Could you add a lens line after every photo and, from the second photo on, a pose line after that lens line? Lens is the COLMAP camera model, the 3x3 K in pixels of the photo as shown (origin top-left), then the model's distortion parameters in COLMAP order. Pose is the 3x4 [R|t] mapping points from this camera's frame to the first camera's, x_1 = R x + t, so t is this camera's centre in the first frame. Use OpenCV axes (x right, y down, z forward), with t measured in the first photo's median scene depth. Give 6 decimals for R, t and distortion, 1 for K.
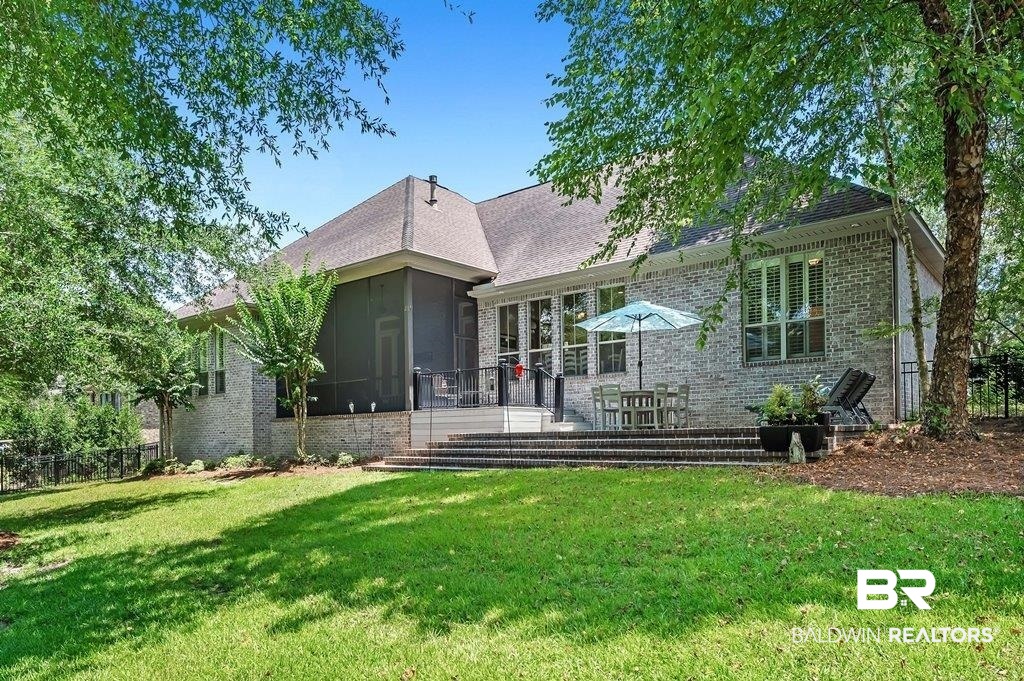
lens RADIAL K [[619.9, 0, 512.2], [0, 619.9, 340.4], [0, 0, 1]] dist [-0.006492, 0.000189]
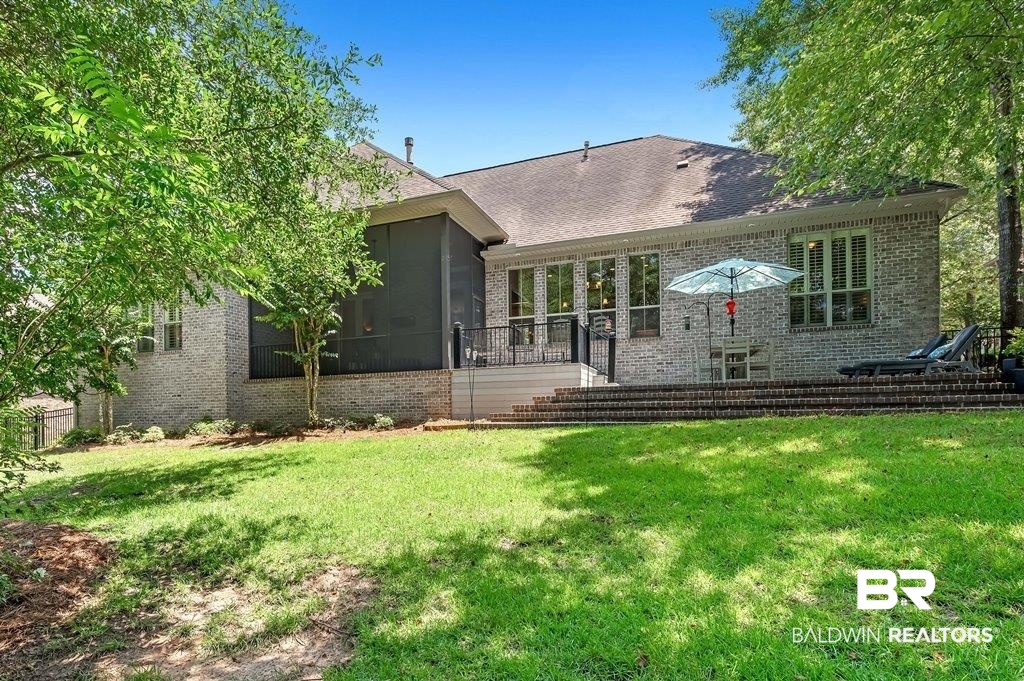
lens RADIAL K [[534.5, 0, 511.9], [0, 534.5, 341.0], [0, 0, 1]] dist [-0.003311, -0.000625]
pose [[0.961452, 0.038519, 0.272260, -0.286495], [-0.042762, 0.999039, 0.009666, 0.058929], [-0.271626, -0.020936, 0.962175, 0.207373]]
